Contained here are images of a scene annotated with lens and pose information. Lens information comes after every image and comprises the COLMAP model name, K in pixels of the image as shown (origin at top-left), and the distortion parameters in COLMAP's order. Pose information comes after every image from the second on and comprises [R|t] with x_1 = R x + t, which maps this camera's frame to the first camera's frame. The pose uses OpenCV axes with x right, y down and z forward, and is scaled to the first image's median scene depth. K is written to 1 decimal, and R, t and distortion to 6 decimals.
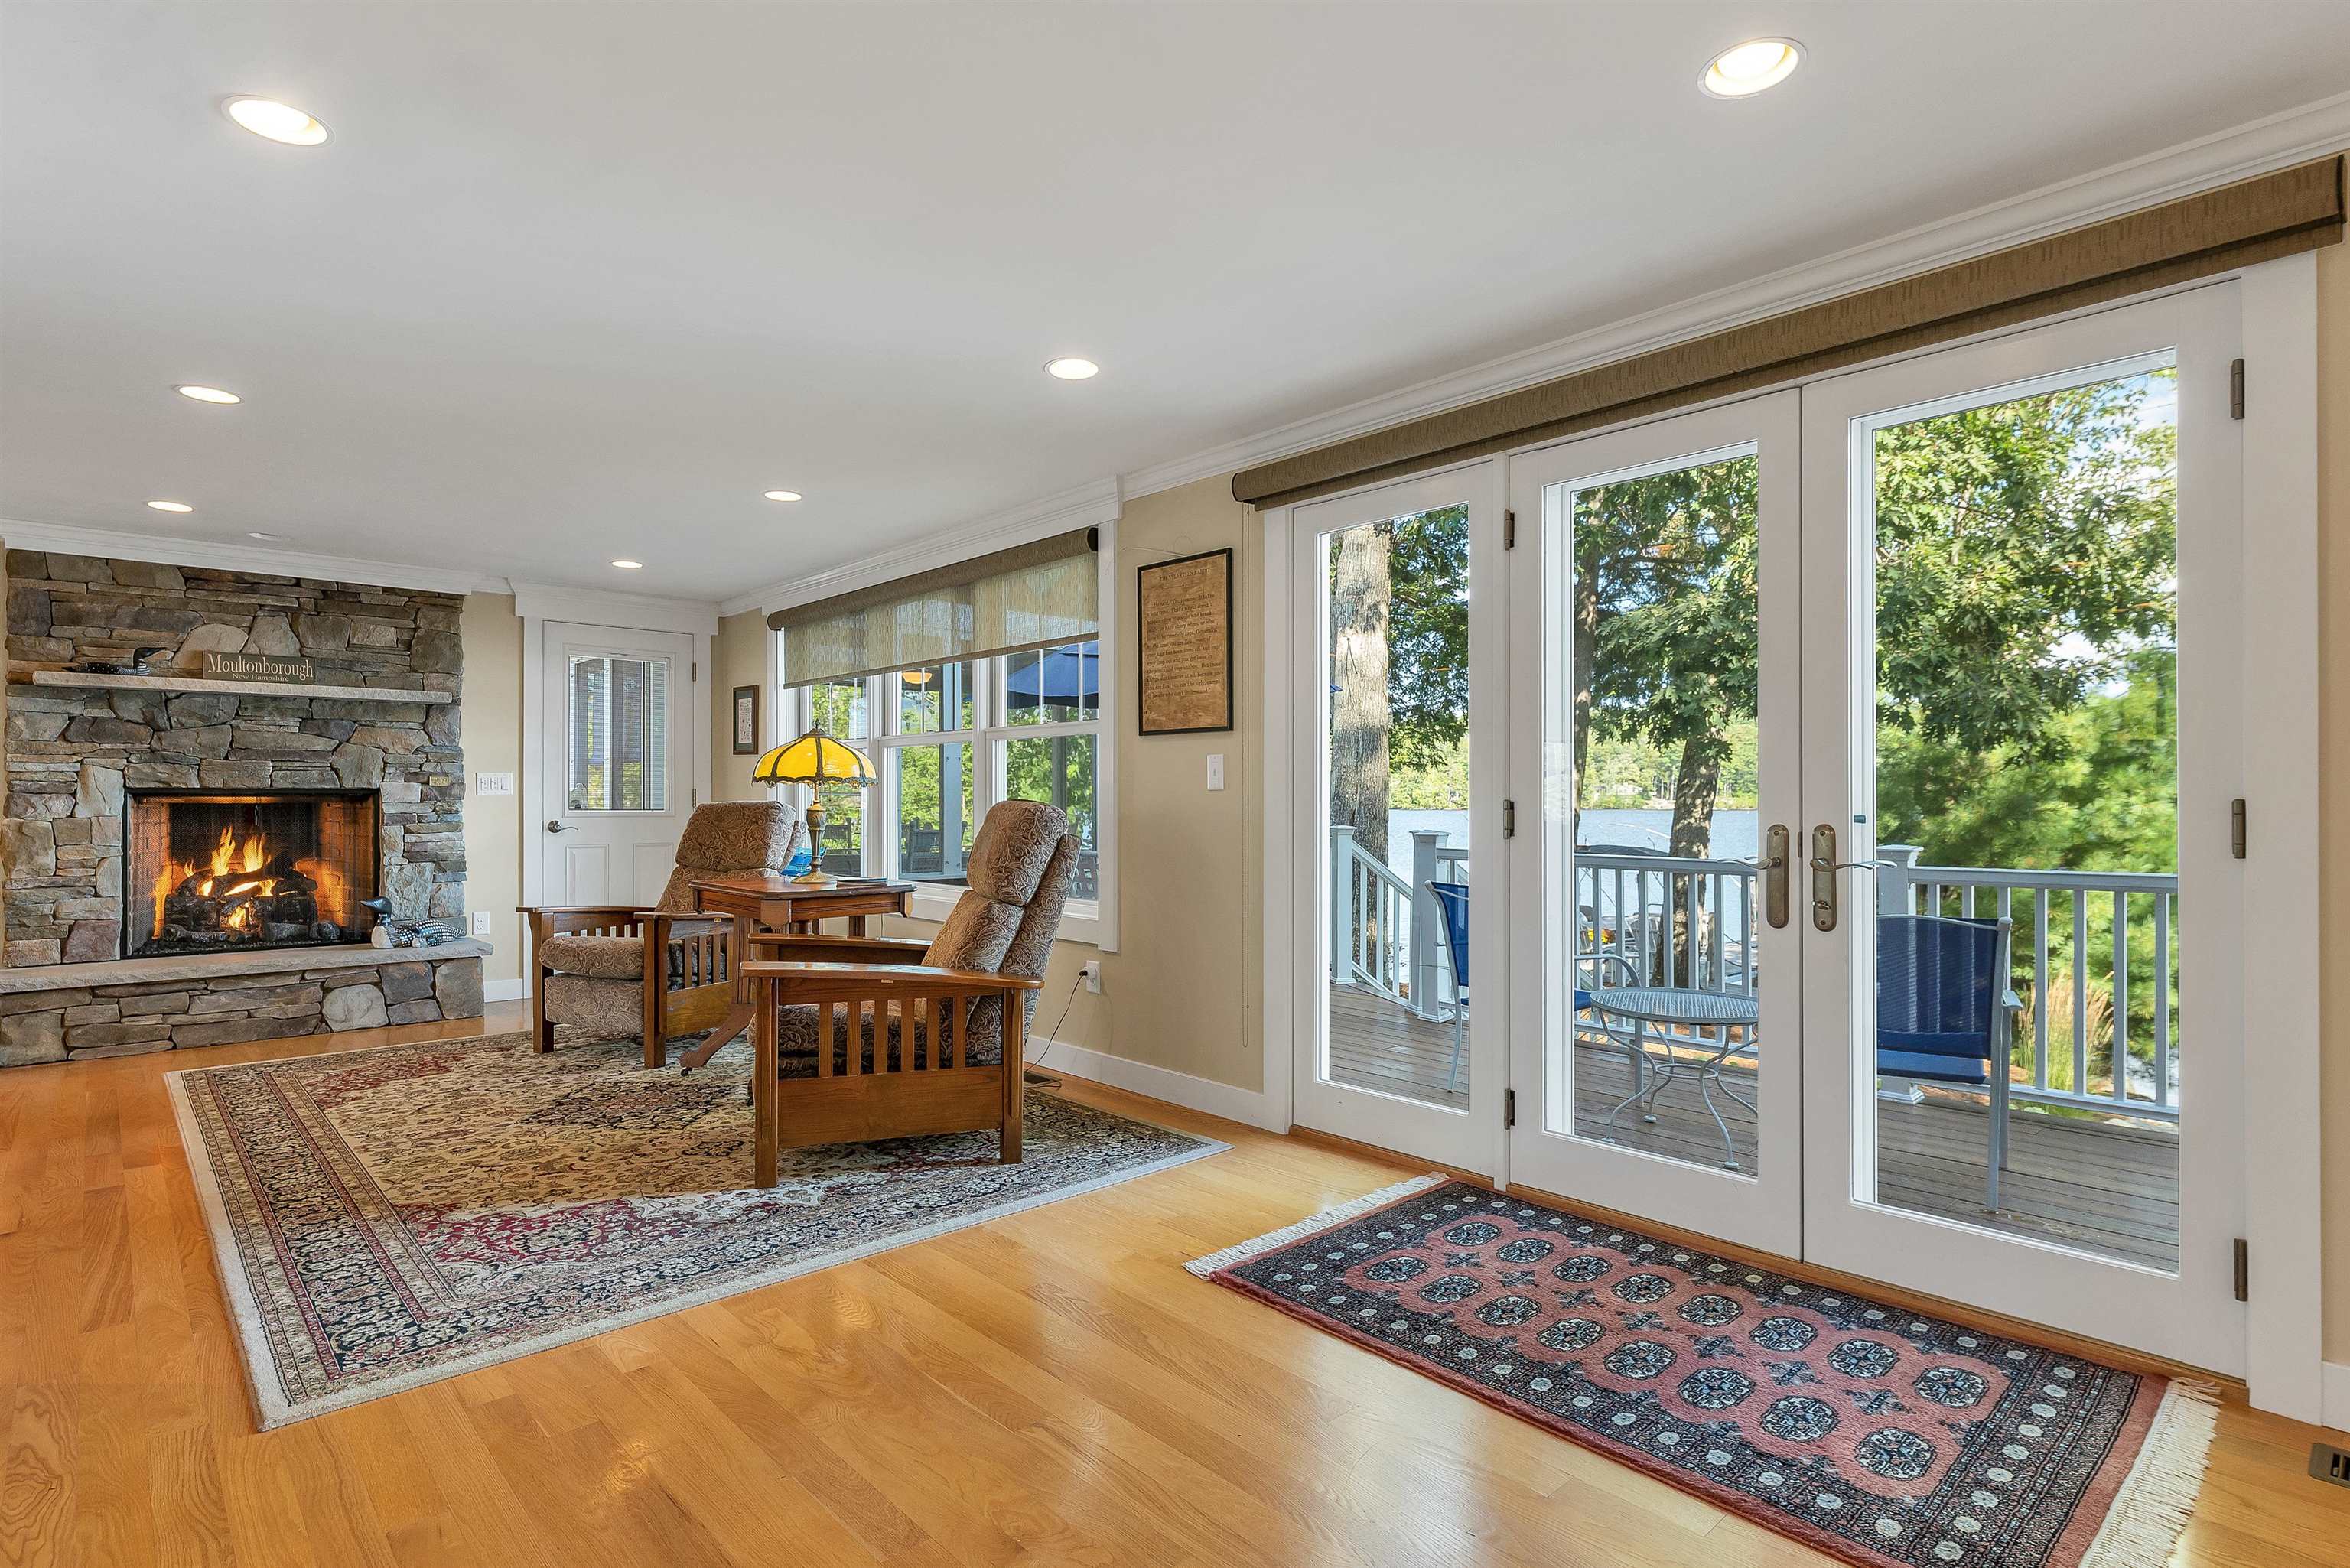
lens RADIAL K [[1174.9, 0, 1177.3], [0, 1174.9, 793.8], [0, 0, 1]] dist [-0.000565, 0.000351]
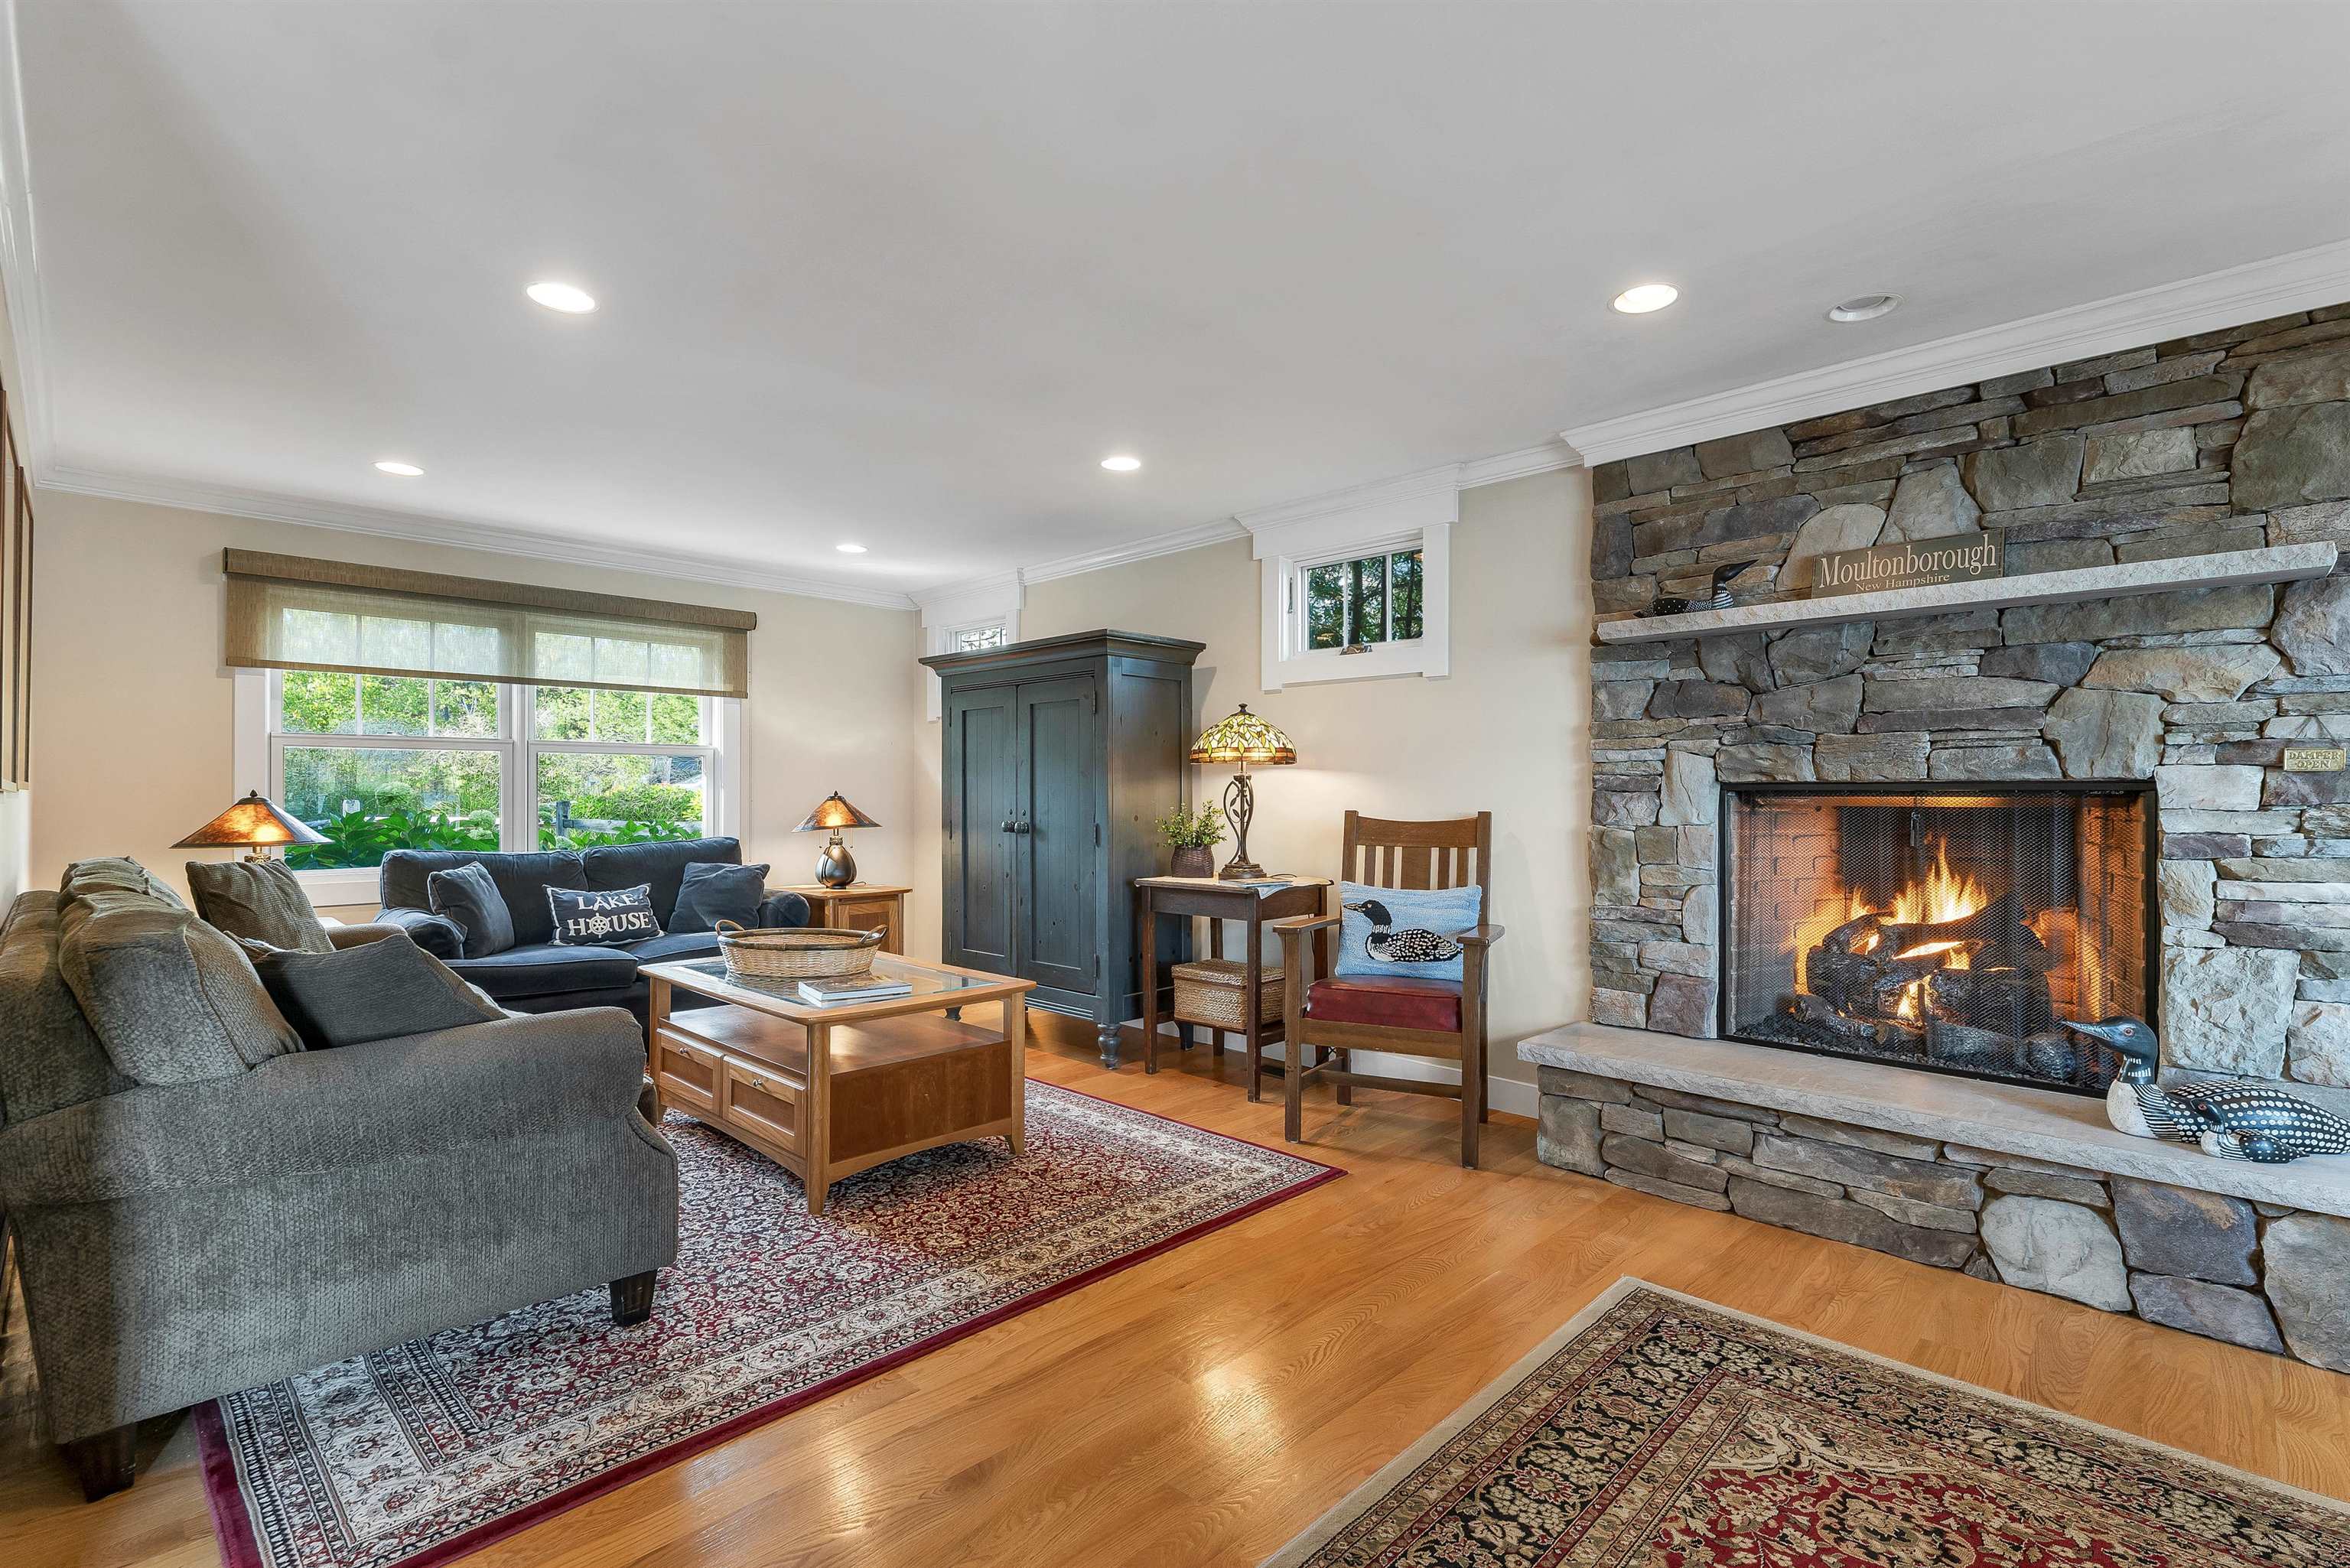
lens RADIAL K [[1067.9, 0, 1160.7], [0, 1067.9, 789.9], [0, 0, 1]] dist [-0.000469, 0.000161]
pose [[0.039948, -0.002519, -0.999199, -0.300490], [0.003823, 0.999990, -0.002368, -0.000885], [0.999194, -0.003725, 0.039957, 0.654322]]
